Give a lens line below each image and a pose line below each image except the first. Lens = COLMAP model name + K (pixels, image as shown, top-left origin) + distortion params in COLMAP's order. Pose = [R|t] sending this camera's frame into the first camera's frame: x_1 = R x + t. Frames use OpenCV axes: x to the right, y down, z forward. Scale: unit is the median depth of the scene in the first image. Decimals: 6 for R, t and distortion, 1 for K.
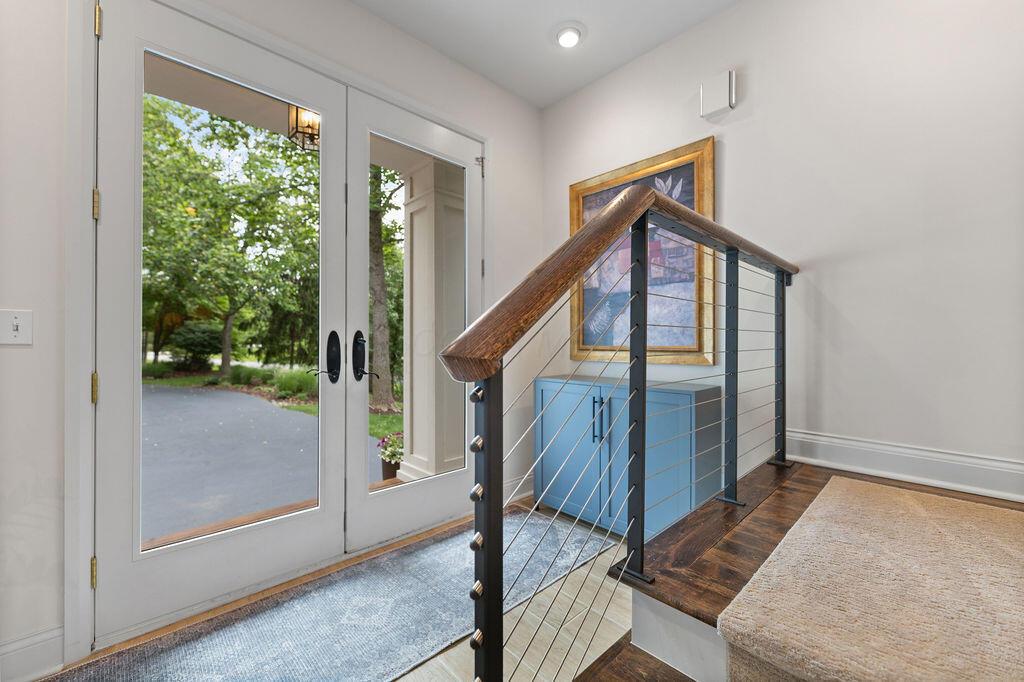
lens RADIAL K [[413.6, 0, 511.0], [0, 413.6, 341.5], [0, 0, 1]] dist [-0.002337, 0.000640]
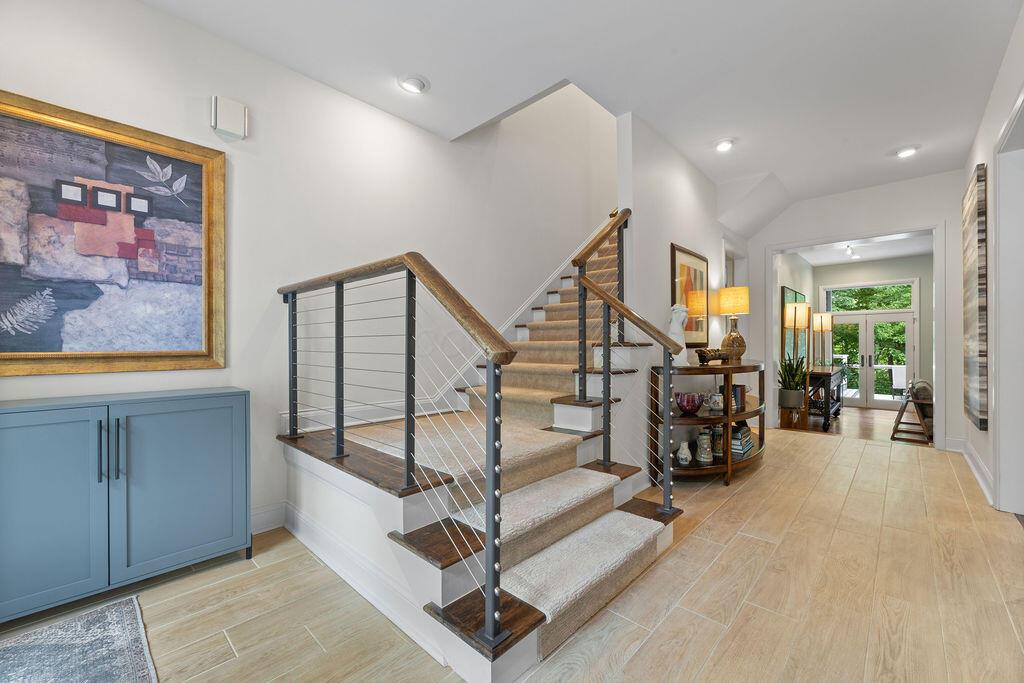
lens RADIAL K [[413.6, 0, 510.7], [0, 413.6, 345.7], [0, 0, 1]] dist [-0.002337, 0.000640]
pose [[-0.039888, -0.001253, 0.999203, -0.557940], [0.002482, 0.999996, 0.001353, 0.000364], [-0.999201, 0.002534, -0.039885, 0.285763]]
